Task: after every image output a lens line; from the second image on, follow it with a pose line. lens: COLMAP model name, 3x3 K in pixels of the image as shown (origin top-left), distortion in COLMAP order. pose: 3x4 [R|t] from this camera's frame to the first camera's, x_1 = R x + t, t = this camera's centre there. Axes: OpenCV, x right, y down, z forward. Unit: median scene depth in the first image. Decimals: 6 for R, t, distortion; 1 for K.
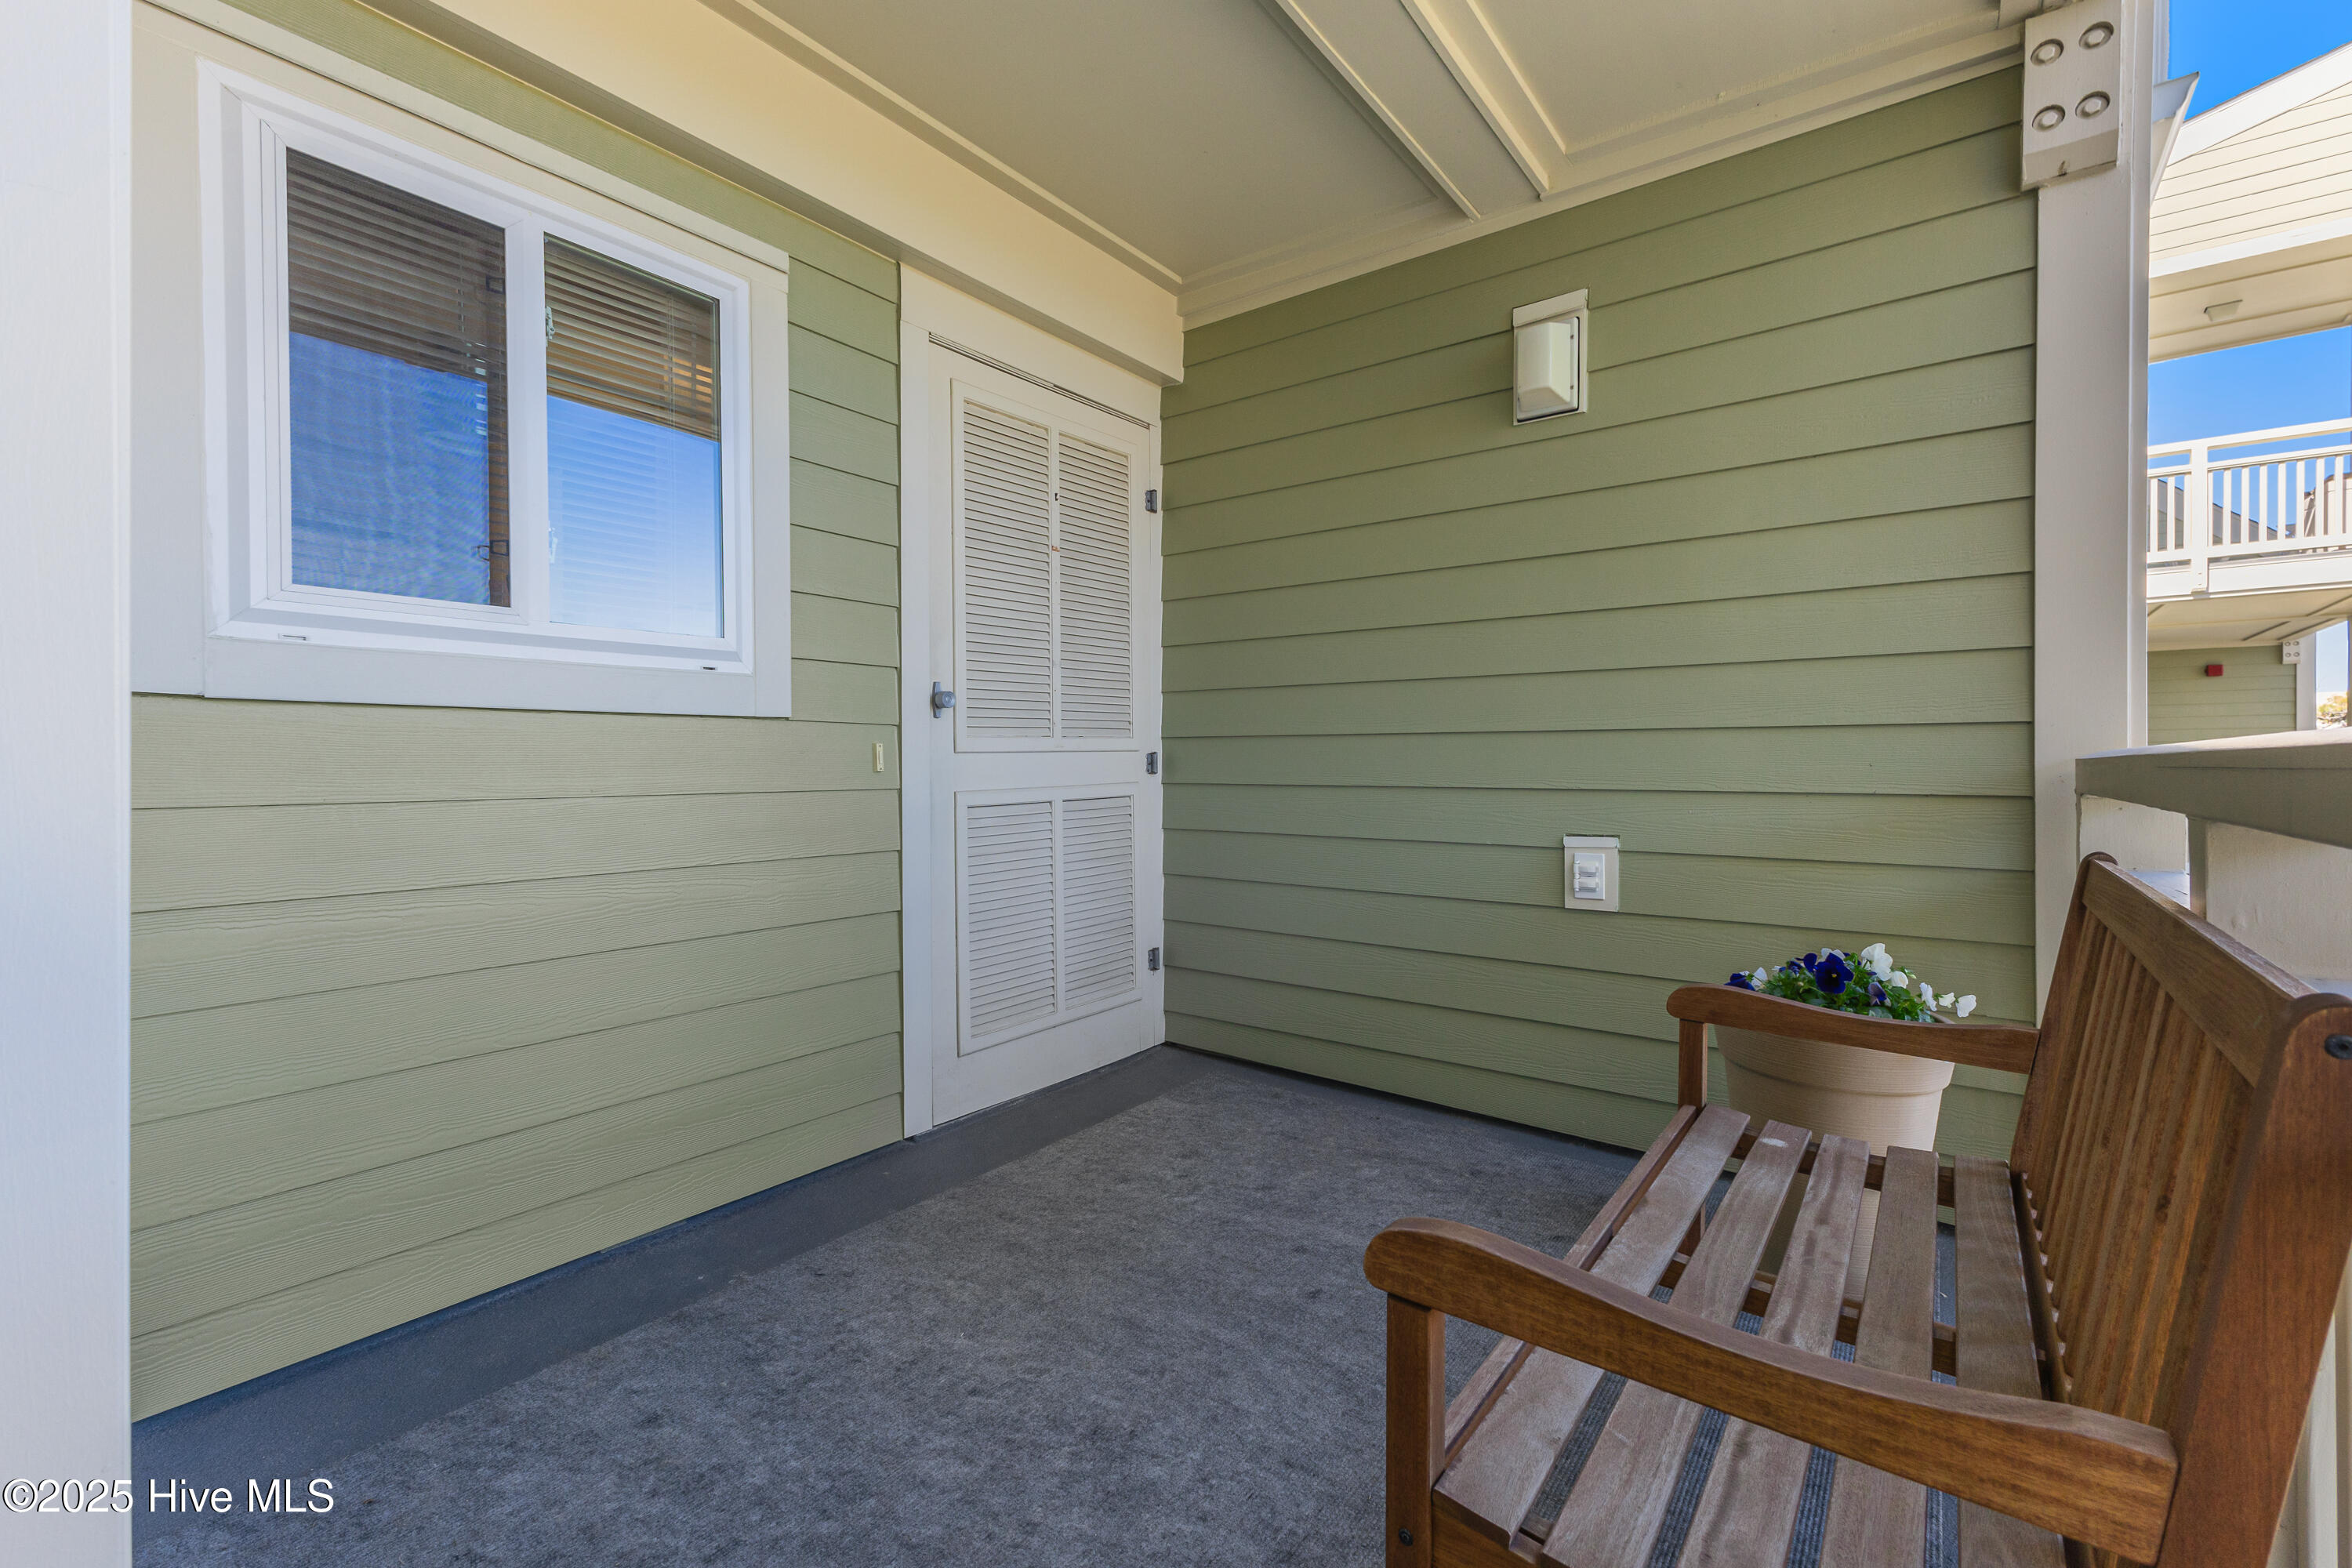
lens RADIAL K [[1010.9, 0, 1176.4], [0, 1010.9, 777.5], [0, 0, 1]] dist [0.001035, -0.000247]
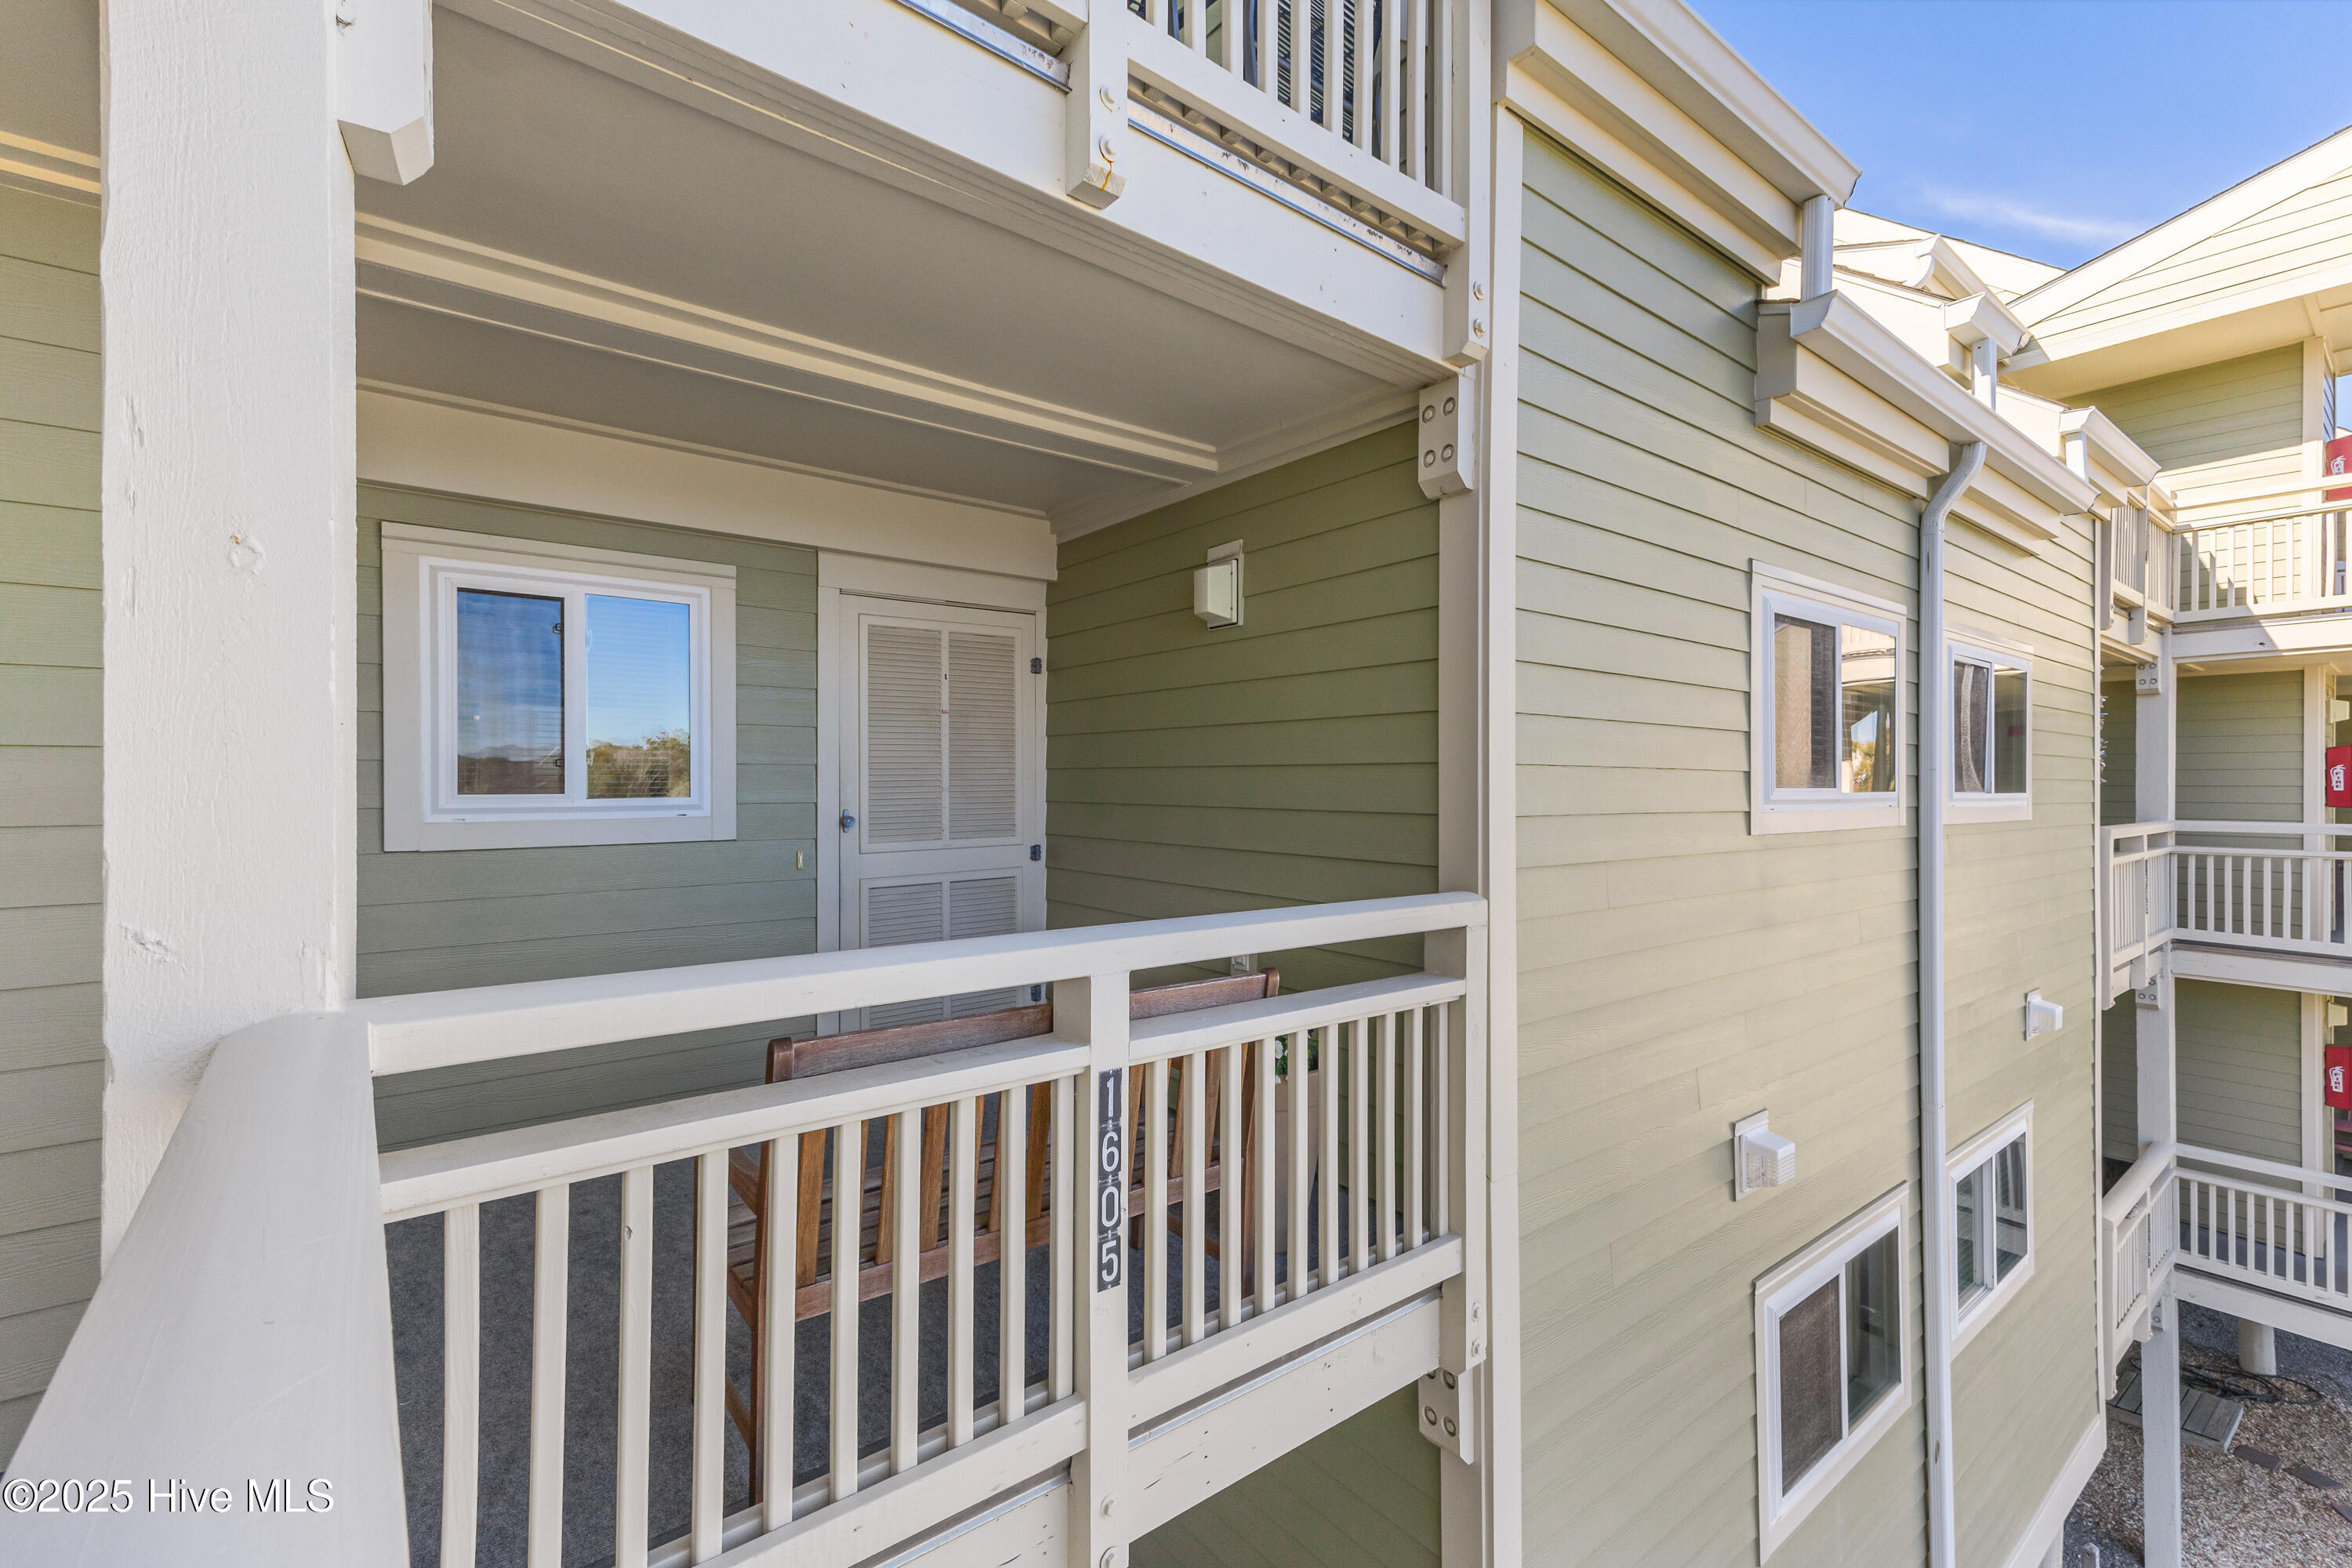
lens RADIAL K [[1026.0, 0, 1194.7], [0, 1026.0, 785.3], [0, 0, 1]] dist [-0.000983, -0.000028]
pose [[0.968354, 0.000971, -0.249579, 0.616220], [-0.003810, 0.999933, -0.010894, -0.105323], [0.249552, 0.011501, 0.968293, -0.365256]]
